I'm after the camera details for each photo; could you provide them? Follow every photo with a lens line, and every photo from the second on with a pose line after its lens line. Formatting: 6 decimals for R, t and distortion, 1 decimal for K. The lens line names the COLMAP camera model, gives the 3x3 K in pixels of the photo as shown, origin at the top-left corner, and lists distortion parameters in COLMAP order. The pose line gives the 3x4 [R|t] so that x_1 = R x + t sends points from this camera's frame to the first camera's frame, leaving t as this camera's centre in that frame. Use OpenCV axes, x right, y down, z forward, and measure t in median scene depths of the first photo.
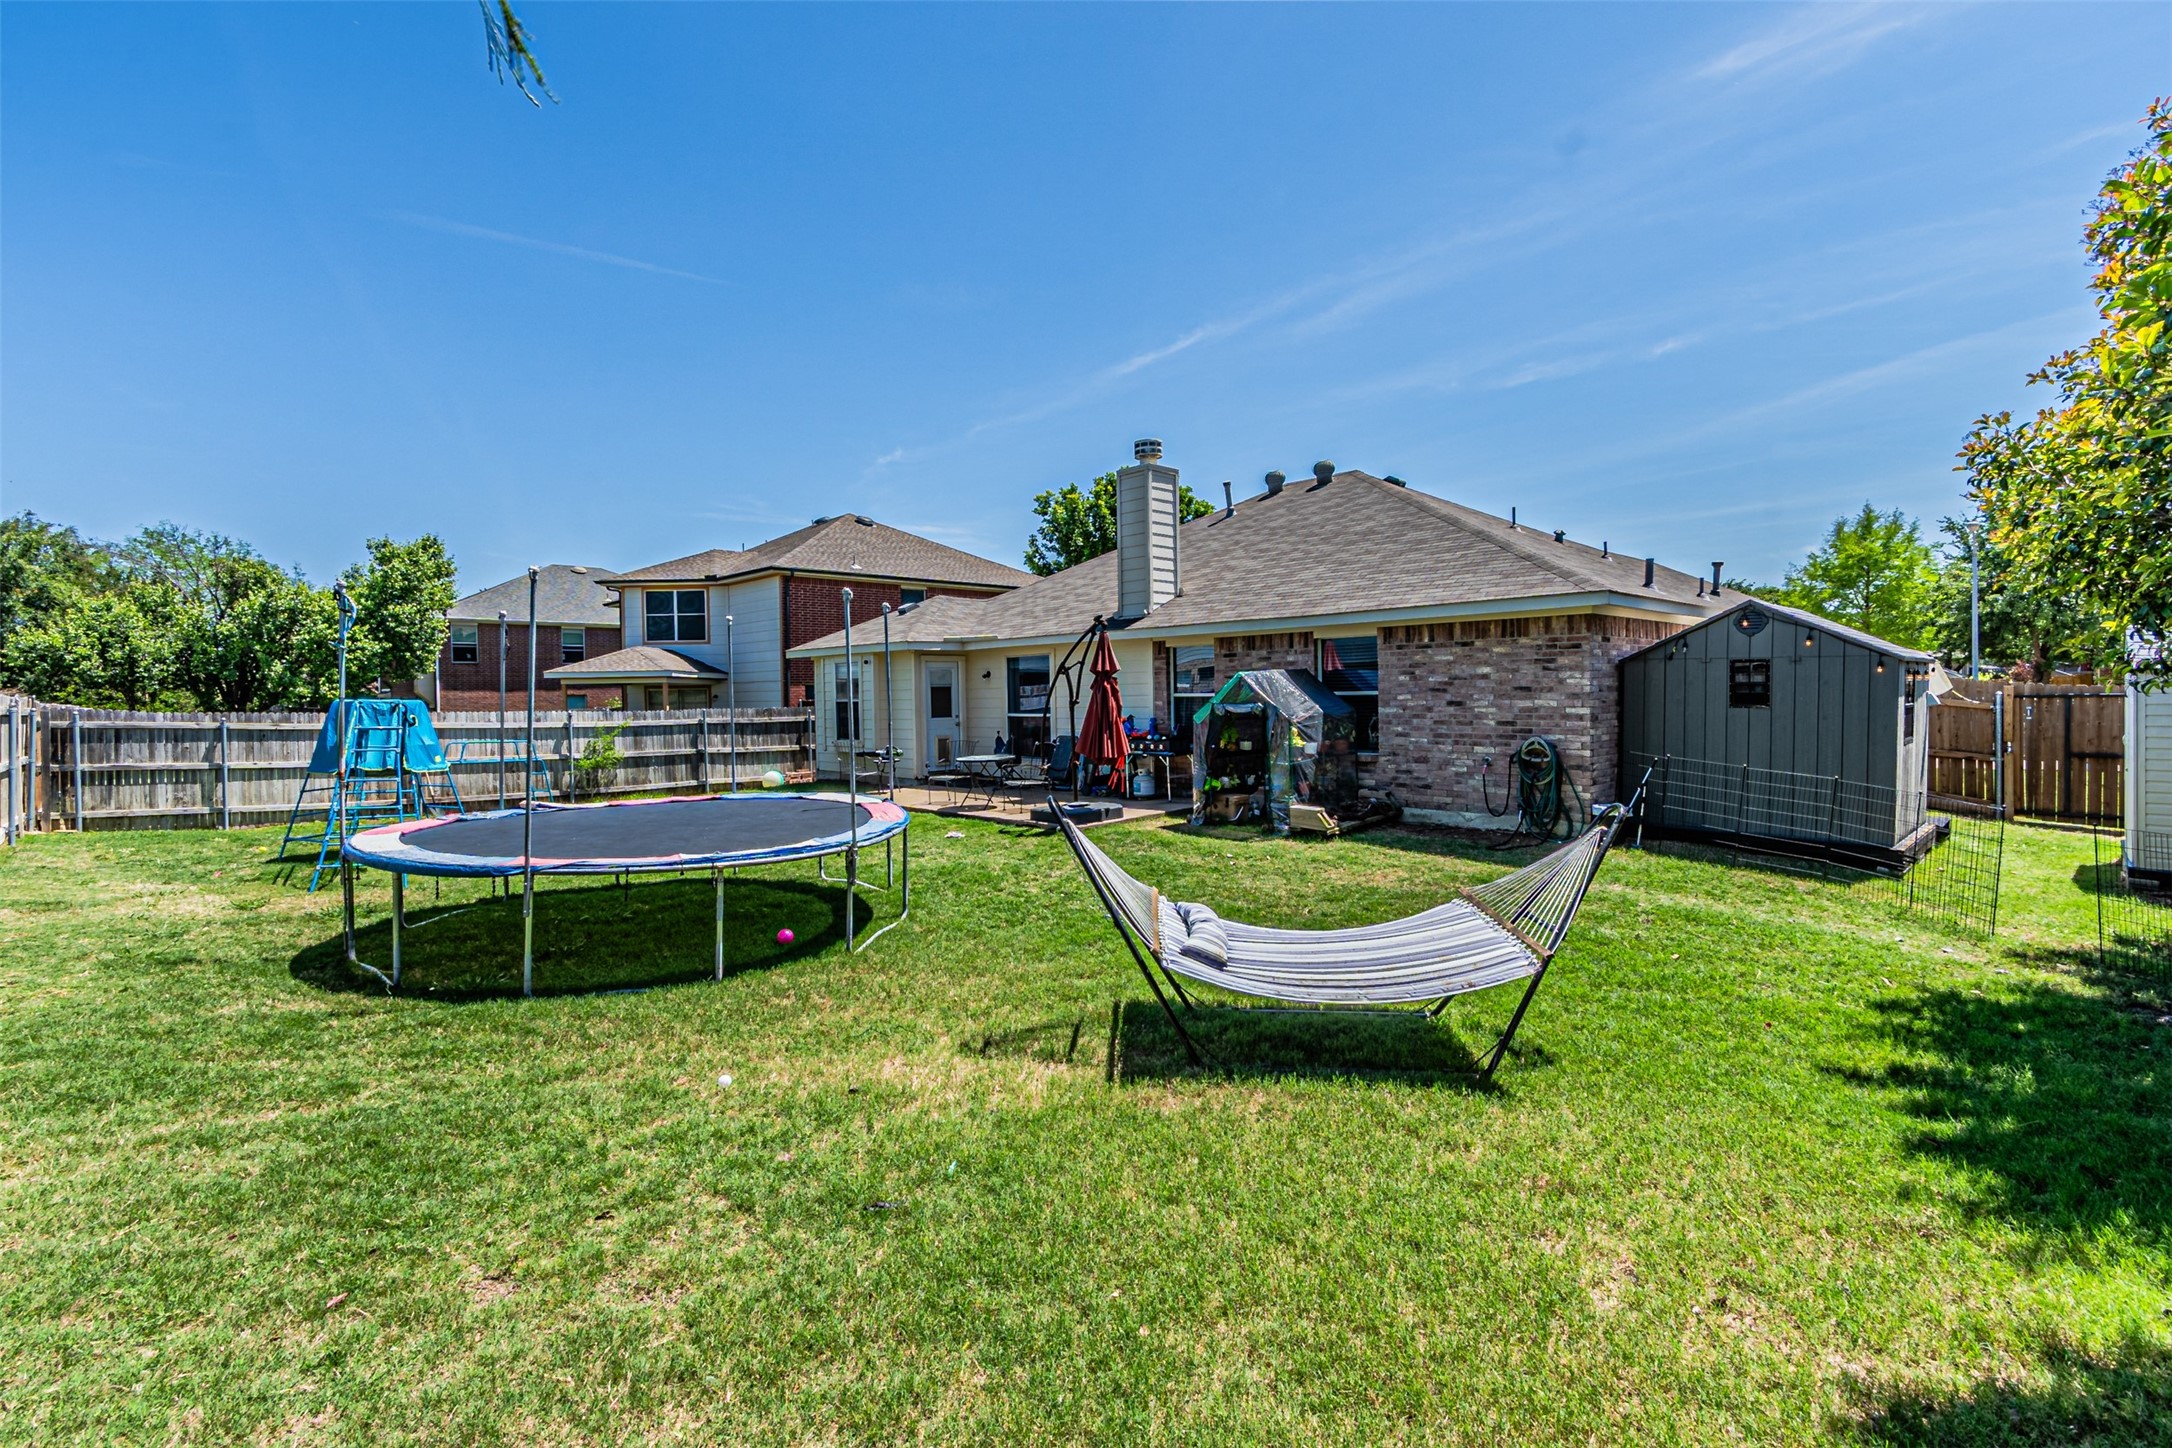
lens RADIAL K [[970.7, 0, 1070.8], [0, 970.7, 705.8], [0, 0, 1]] dist [0.001546, -0.000263]
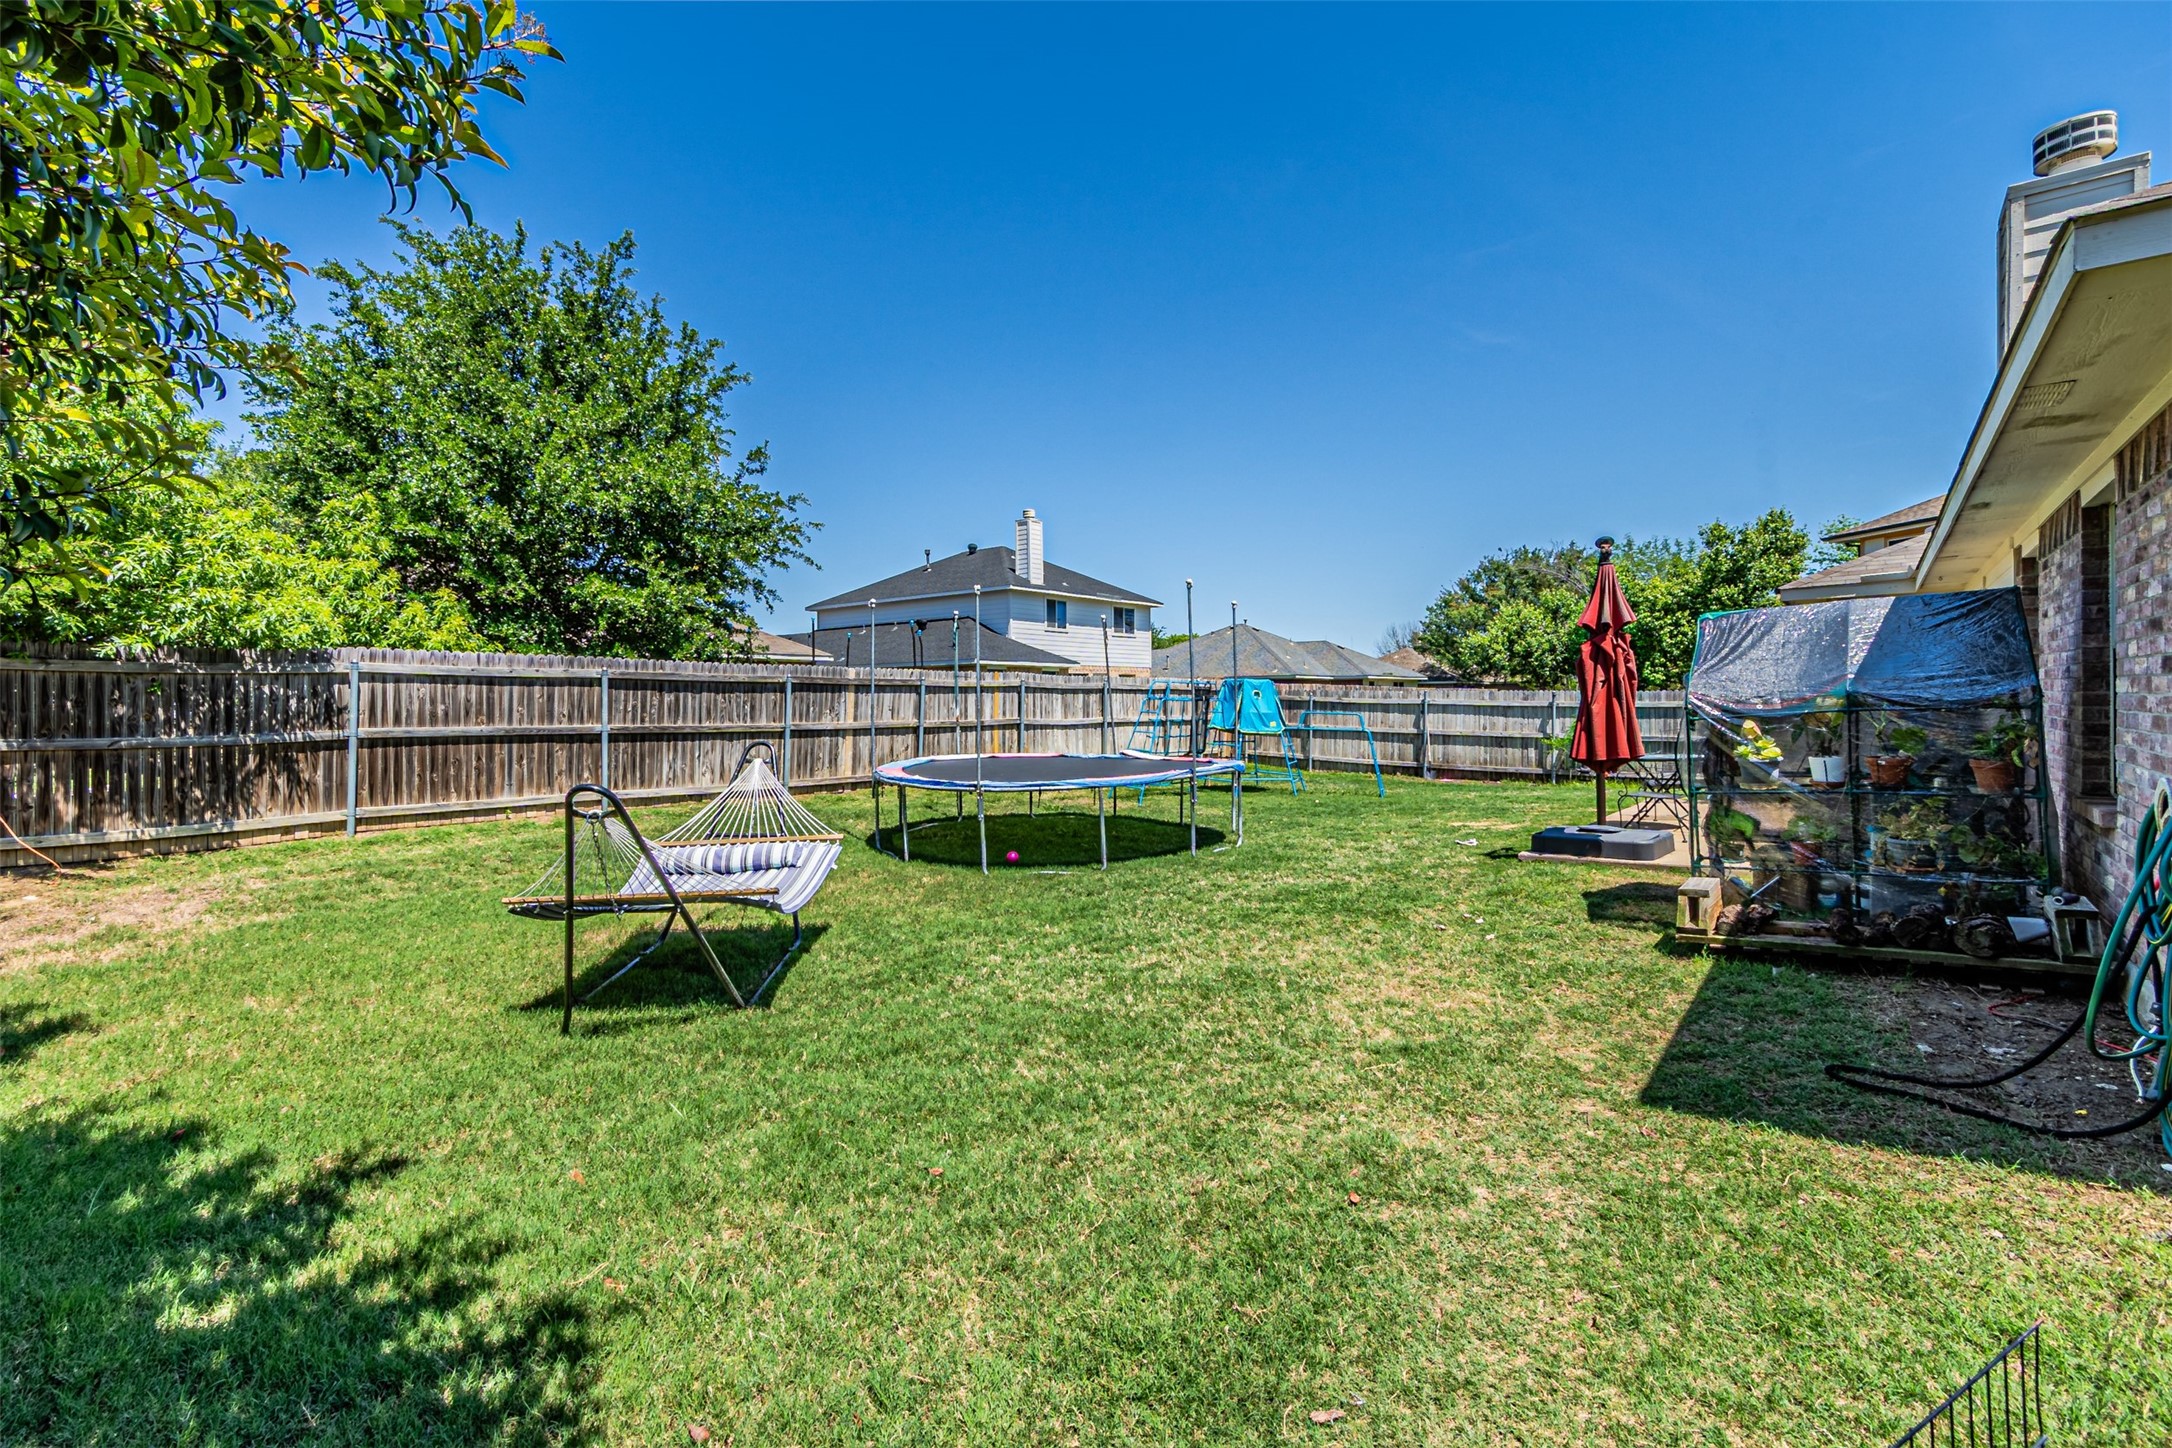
lens RADIAL K [[920.3, 0, 989.9], [0, 920.3, 700.8], [0, 0, 1]] dist [-0.001694, -0.000297]
pose [[0.060807, 0.012808, -0.998067, 0.586326], [-0.001473, 0.999918, 0.012742, 0.009108], [0.998148, 0.000696, 0.060821, 0.576599]]
